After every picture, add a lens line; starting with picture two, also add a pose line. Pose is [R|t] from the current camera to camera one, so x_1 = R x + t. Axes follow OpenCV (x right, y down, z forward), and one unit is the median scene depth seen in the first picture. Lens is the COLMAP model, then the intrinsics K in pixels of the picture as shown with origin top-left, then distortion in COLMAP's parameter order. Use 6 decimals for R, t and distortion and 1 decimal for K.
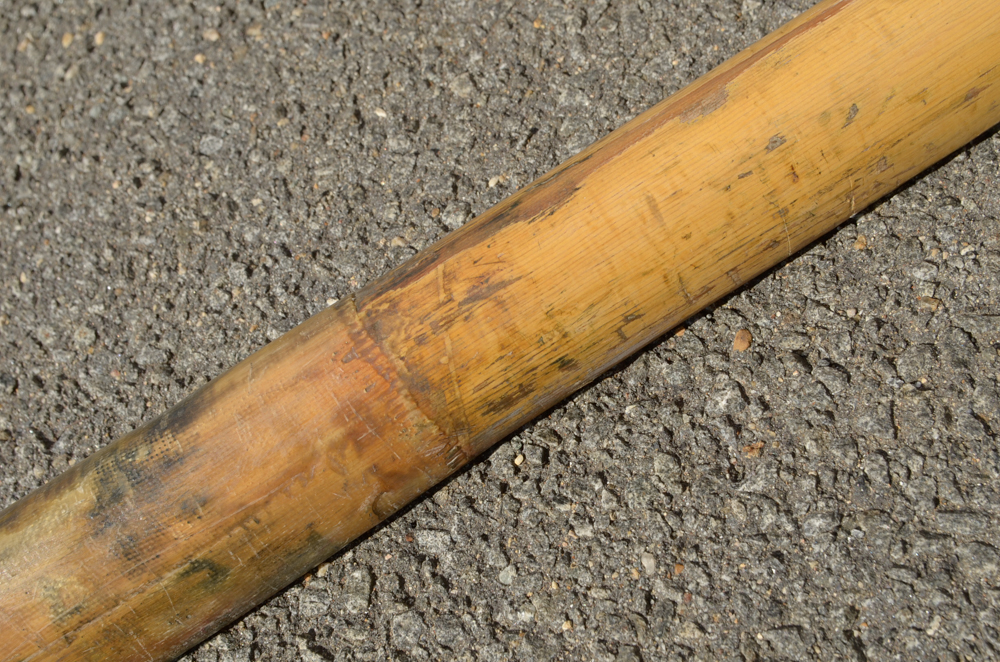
lens RADIAL K [[1458.3, 0, 497.6], [0, 1458.3, 330.1], [0, 0, 1]] dist [0.016580, 0.000000]
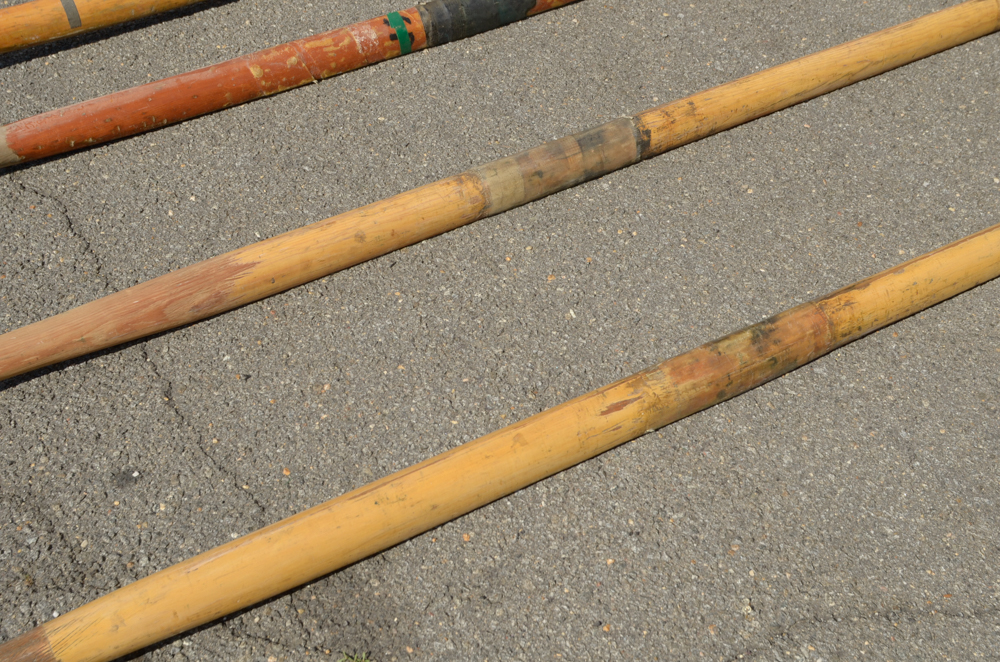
lens RADIAL K [[1458.3, 0, 502.5], [0, 1458.3, 329.2], [0, 0, 1]] dist [0.016580, 0.000000]
pose [[0.944348, 0.200893, 0.260478, -1.900199], [-0.125187, 0.951751, -0.280176, 1.257226], [-0.304196, 0.231975, 0.923933, -2.346516]]
